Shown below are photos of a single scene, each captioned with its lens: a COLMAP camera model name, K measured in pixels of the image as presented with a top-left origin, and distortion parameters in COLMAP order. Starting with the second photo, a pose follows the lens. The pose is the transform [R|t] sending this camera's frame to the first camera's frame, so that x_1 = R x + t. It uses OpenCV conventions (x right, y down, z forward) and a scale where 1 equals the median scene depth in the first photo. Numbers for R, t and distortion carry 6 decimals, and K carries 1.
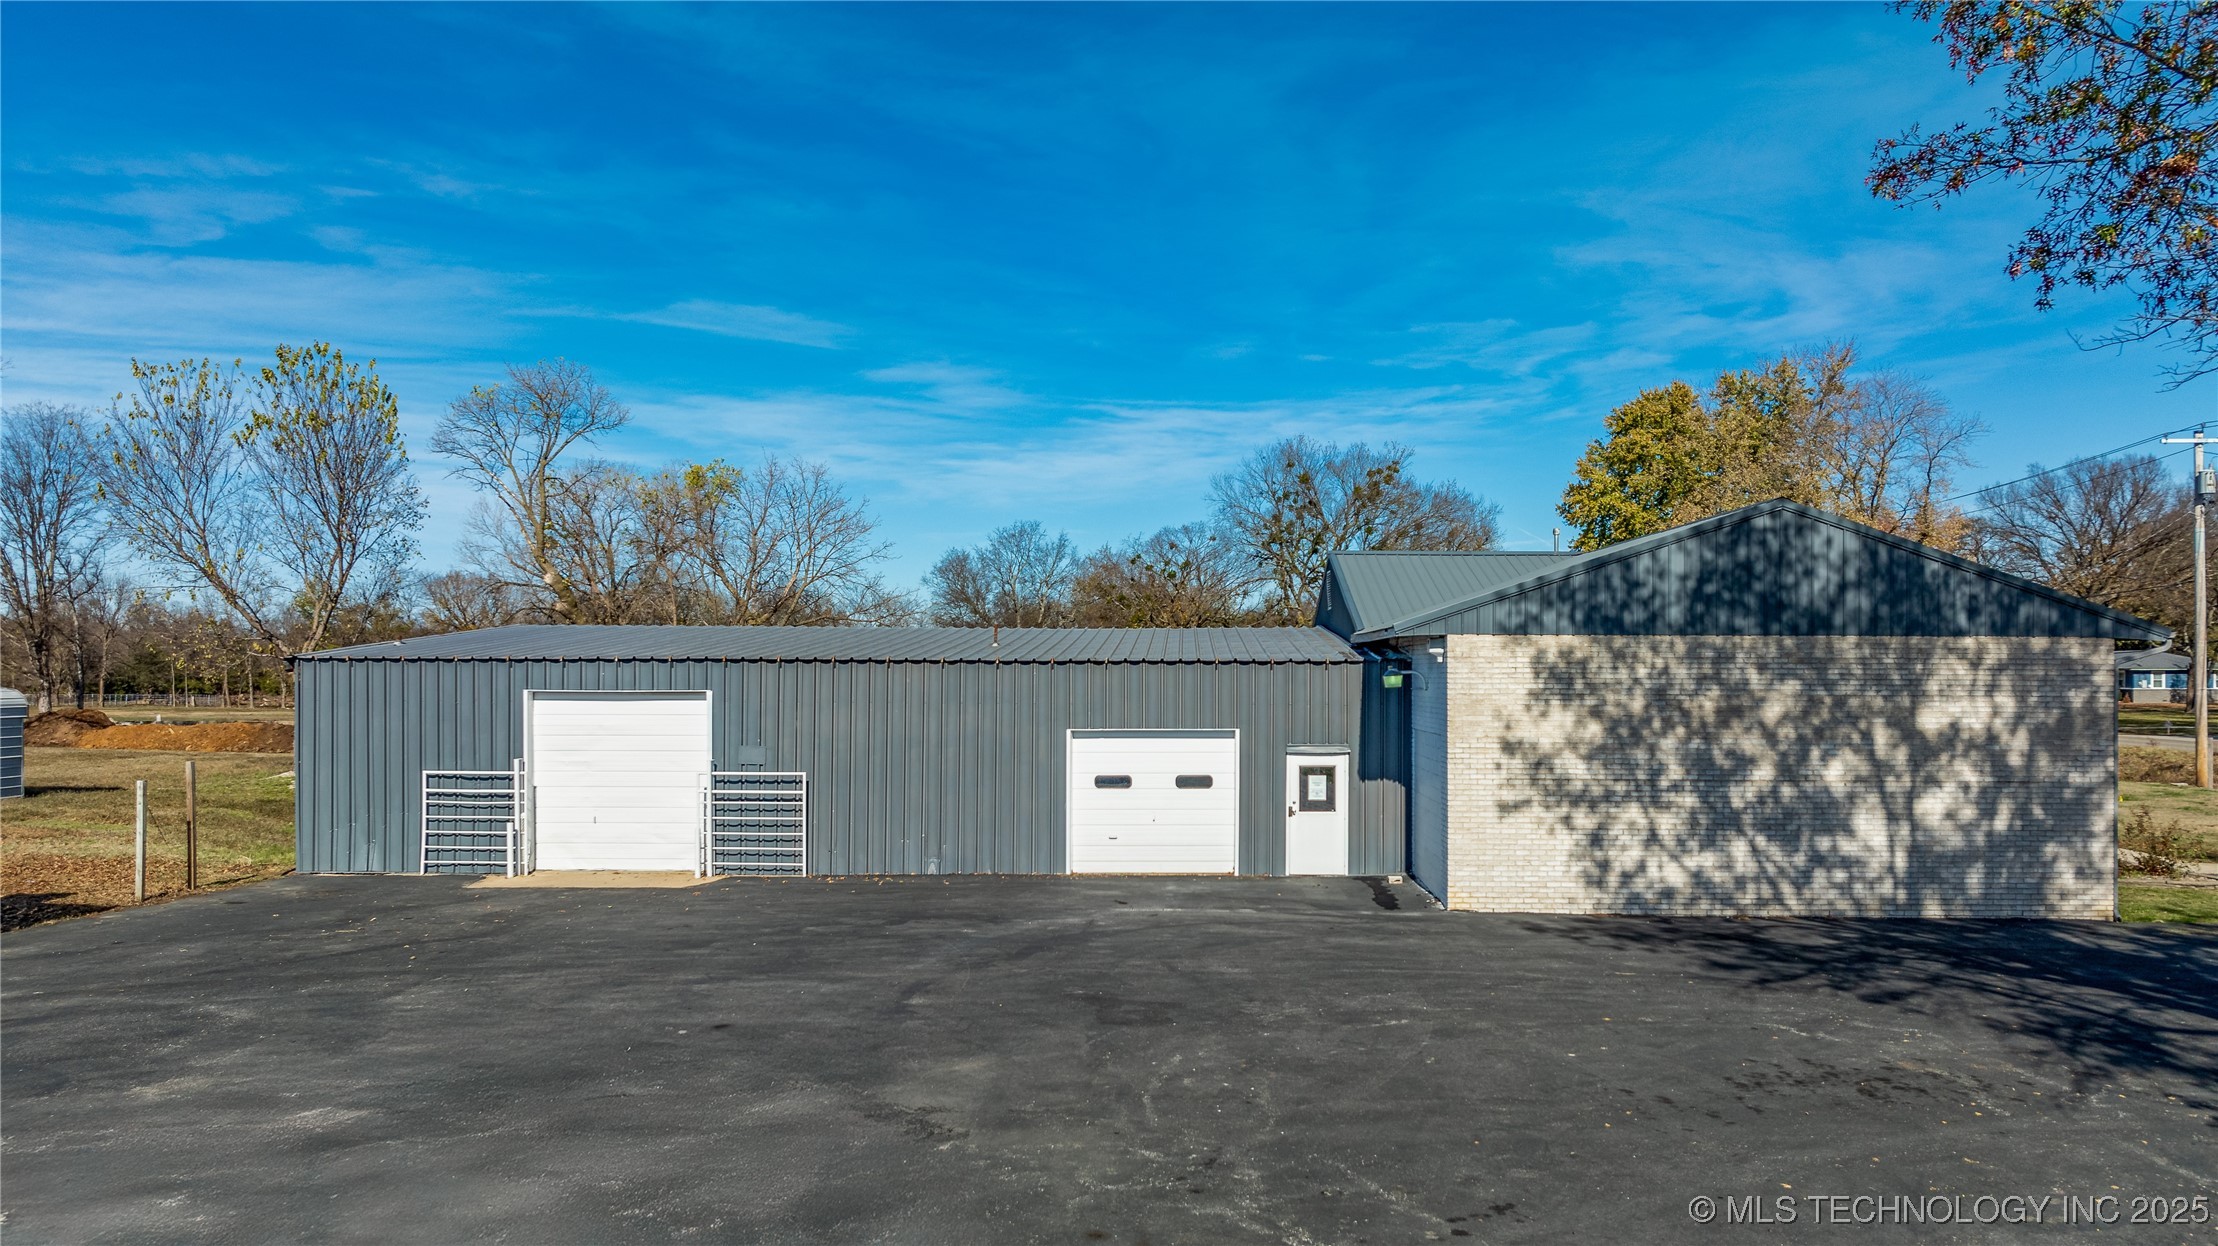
lens RADIAL K [[1764.2, 0, 1013.0], [0, 1764.2, 670.5], [0, 0, 1]] dist [0.007501, -0.060481]
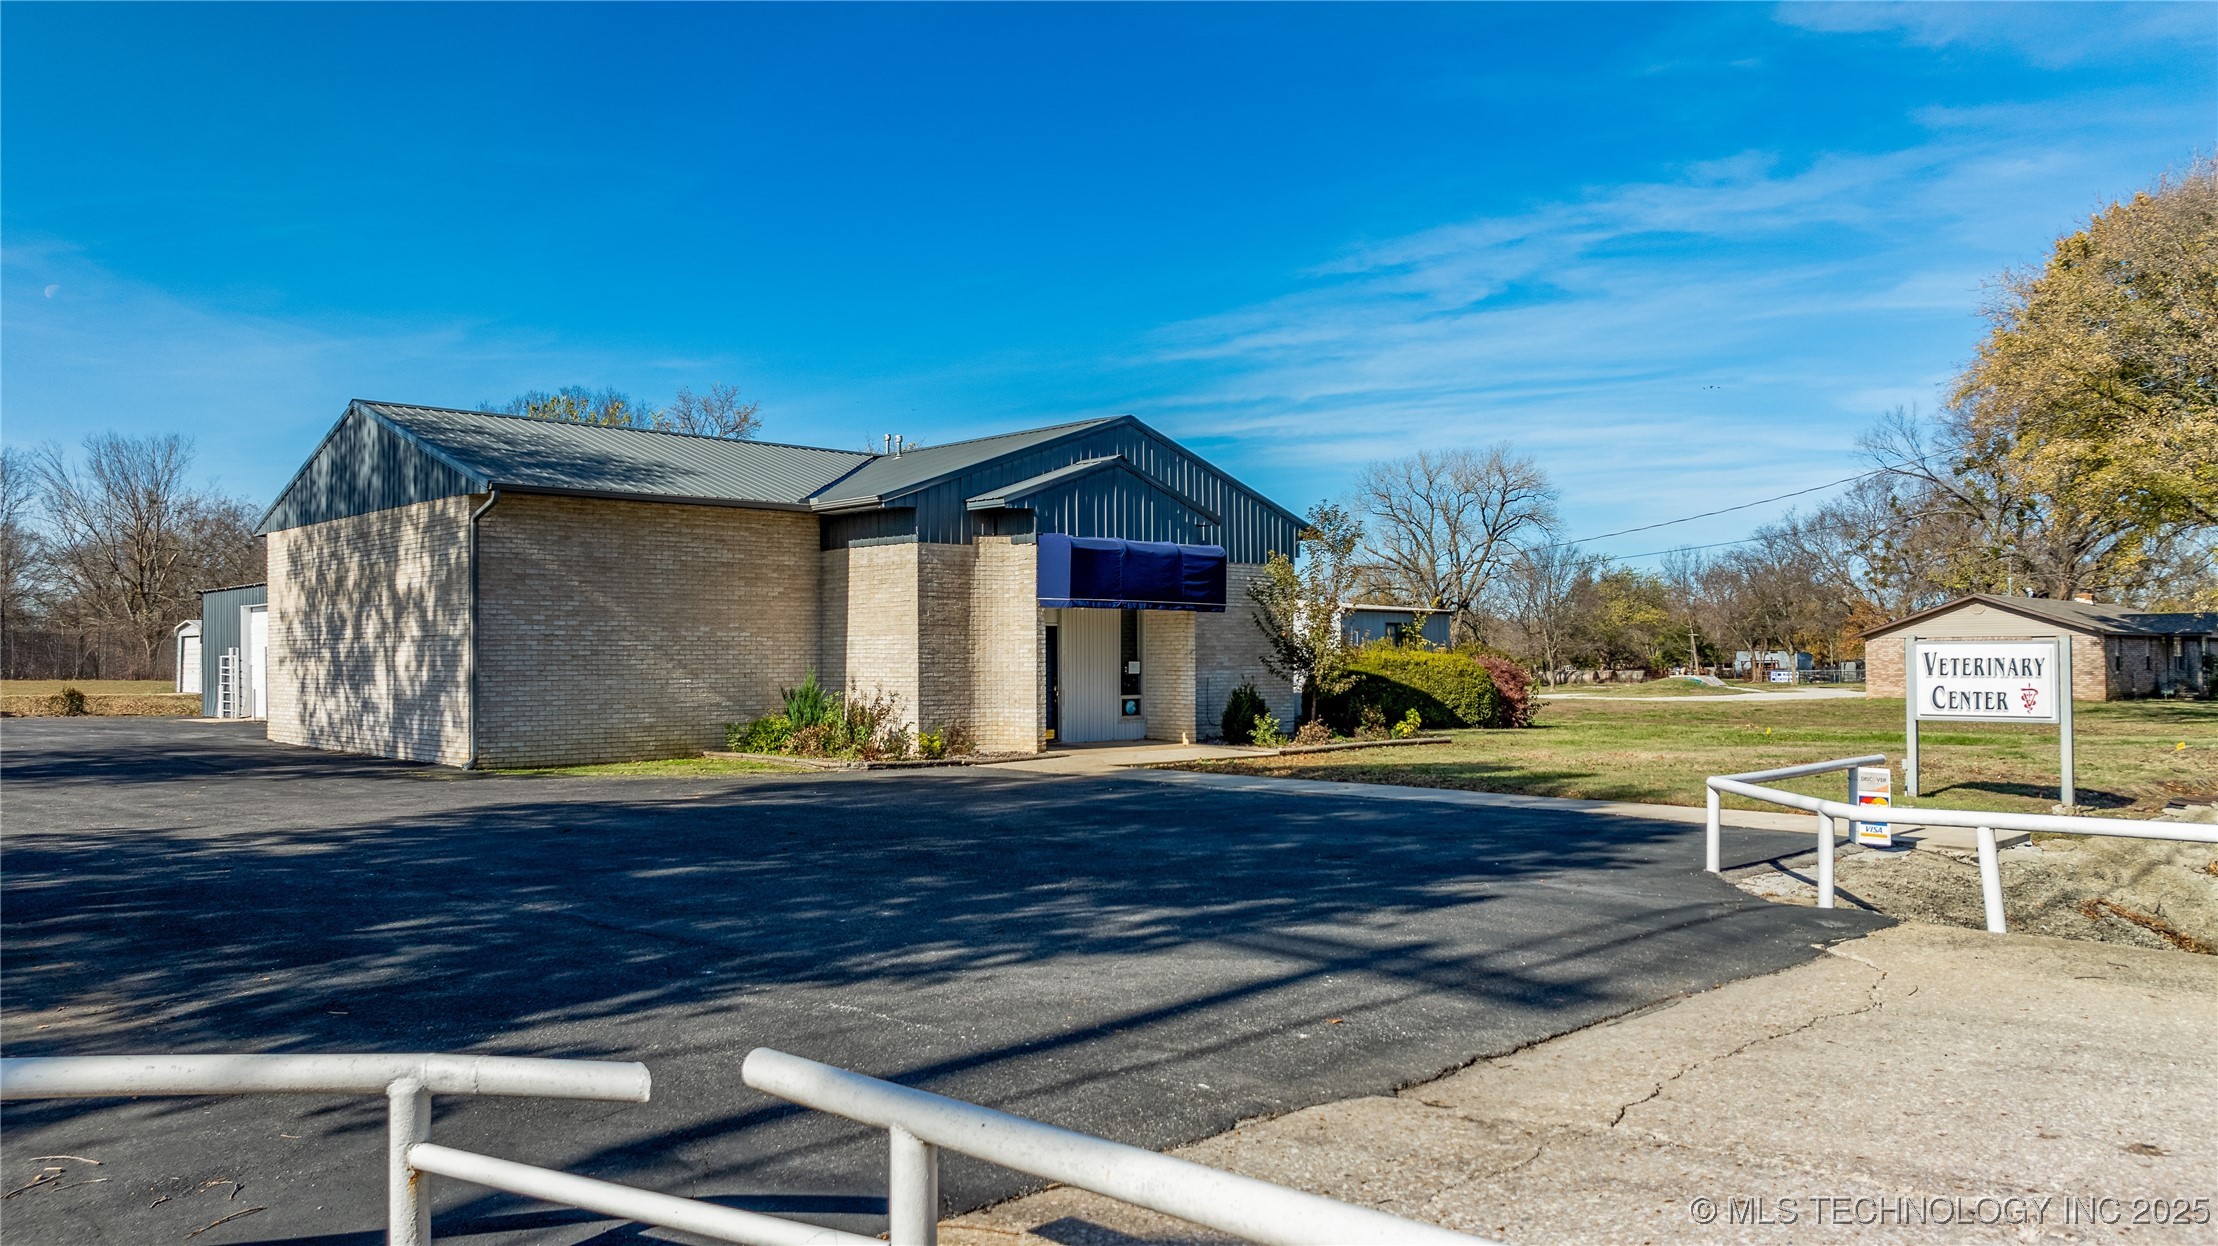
lens RADIAL K [[1597.5, 0, 1082.0], [0, 1597.5, 635.2], [0, 0, 1]] dist [-0.004536, 0.001918]
pose [[0.695882, -0.018897, -0.717908, 1.541619], [0.004085, 0.999742, -0.022355, 0.086181], [0.718145, 0.012624, 0.695779, 0.603997]]
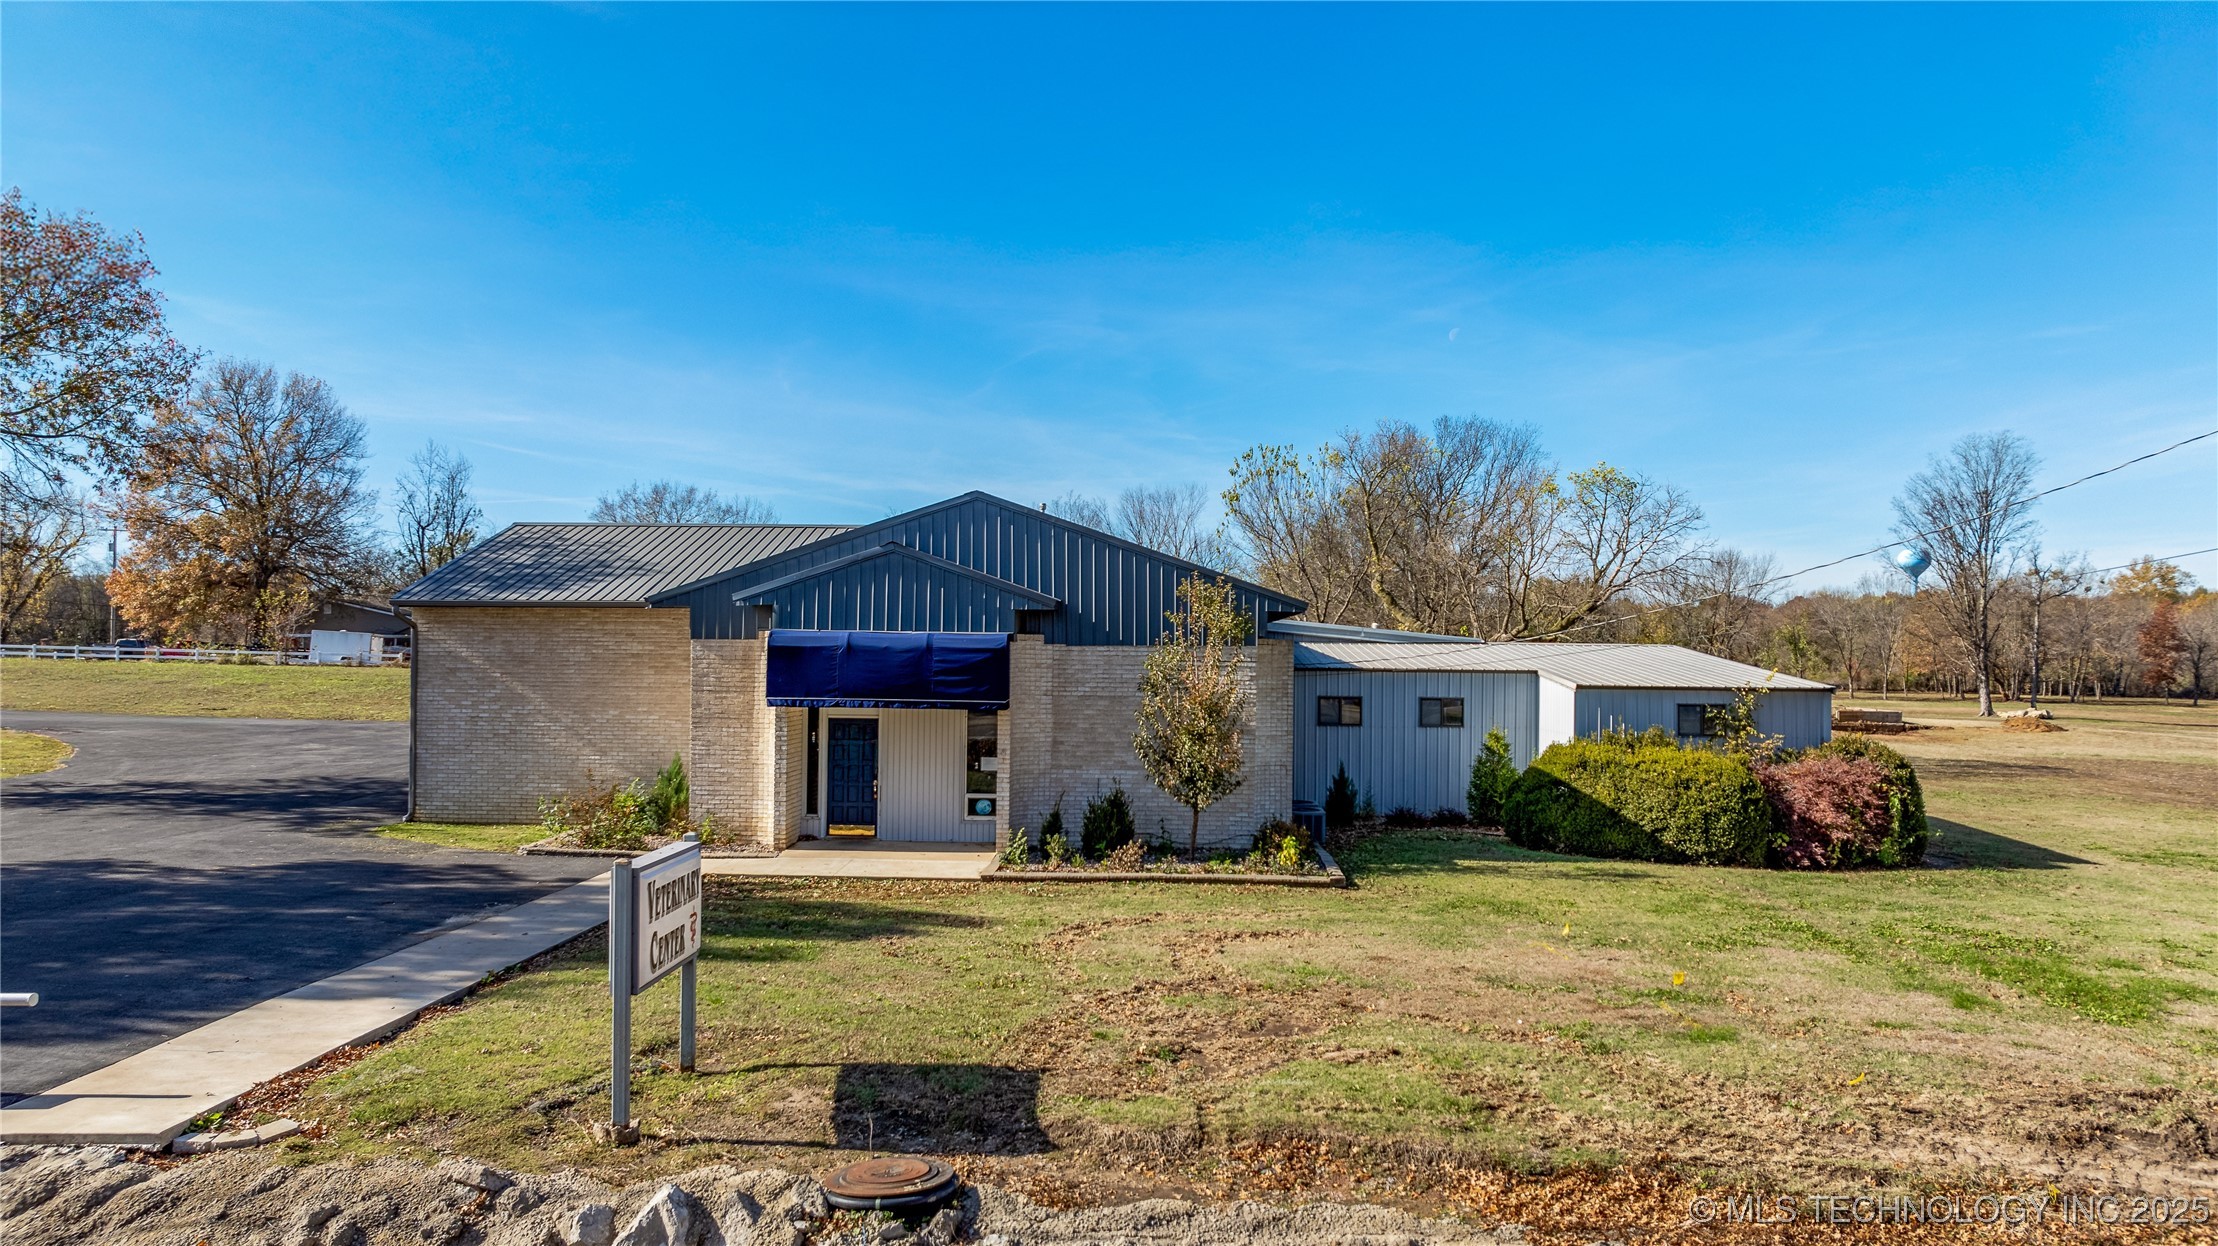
lens RADIAL K [[1677.3, 0, 1109.0], [0, 1677.3, 623.0], [0, 0, 1]] dist [0.009253, -0.085528]
pose [[-0.044900, -0.020982, -0.998771, 1.853535], [-0.015651, 0.999671, -0.020297, 0.010897], [0.998869, 0.014720, -0.045214, 1.573958]]
